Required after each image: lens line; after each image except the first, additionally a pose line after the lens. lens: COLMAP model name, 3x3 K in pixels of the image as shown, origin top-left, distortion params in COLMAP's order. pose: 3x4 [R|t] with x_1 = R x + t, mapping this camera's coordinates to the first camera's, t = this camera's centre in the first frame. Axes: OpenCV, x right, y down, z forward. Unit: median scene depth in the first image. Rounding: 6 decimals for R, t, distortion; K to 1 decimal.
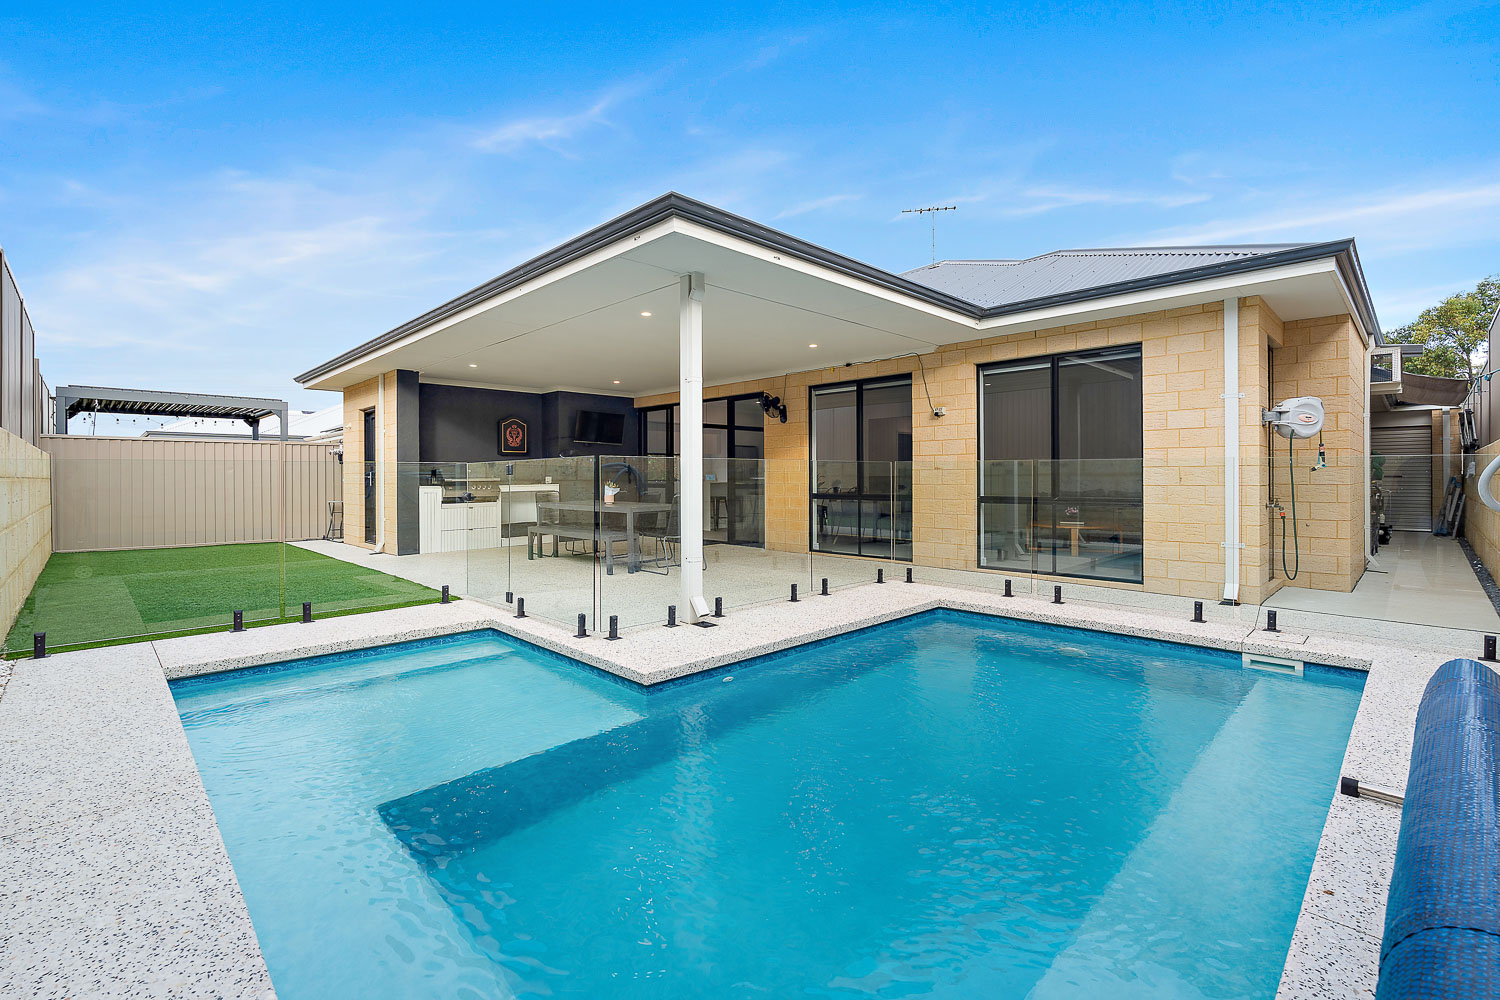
lens RADIAL K [[666.7, 0, 759.2], [0, 666.7, 474.7], [0, 0, 1]] dist [-0.001288, -0.001916]
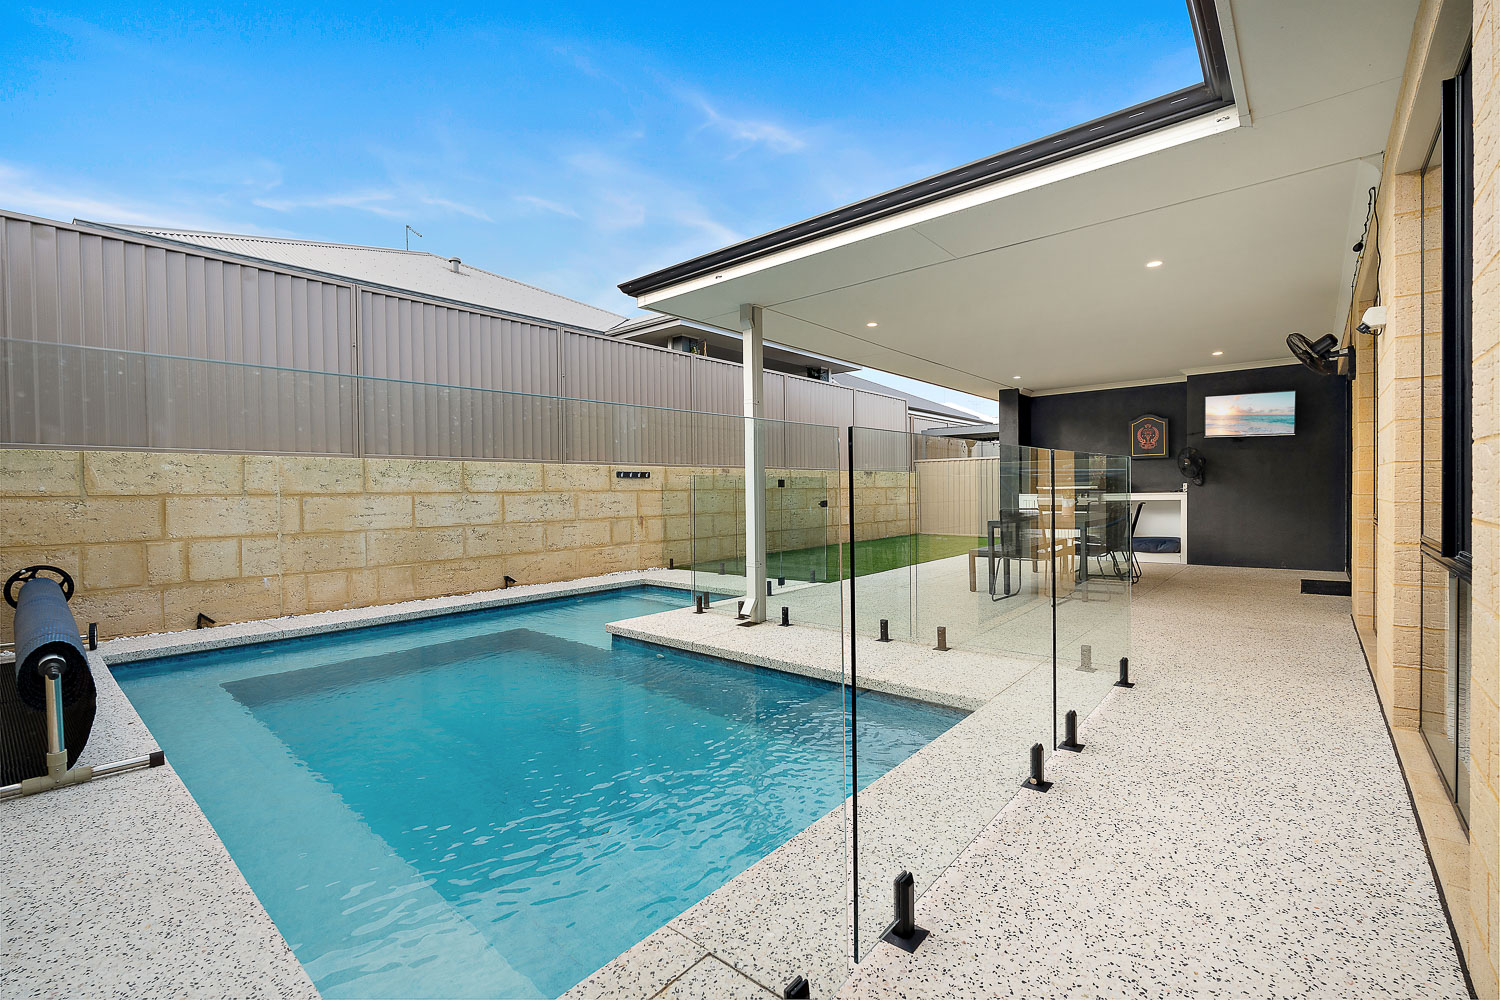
lens RADIAL K [[666.7, 0, 764.4], [0, 666.7, 501.8], [0, 0, 1]] dist [-0.001288, -0.001916]
pose [[0.074064, 0.019084, -0.997071, 0.796048], [0.017899, 0.999630, 0.020463, 0.000446], [0.997093, -0.019362, 0.073695, 0.743574]]
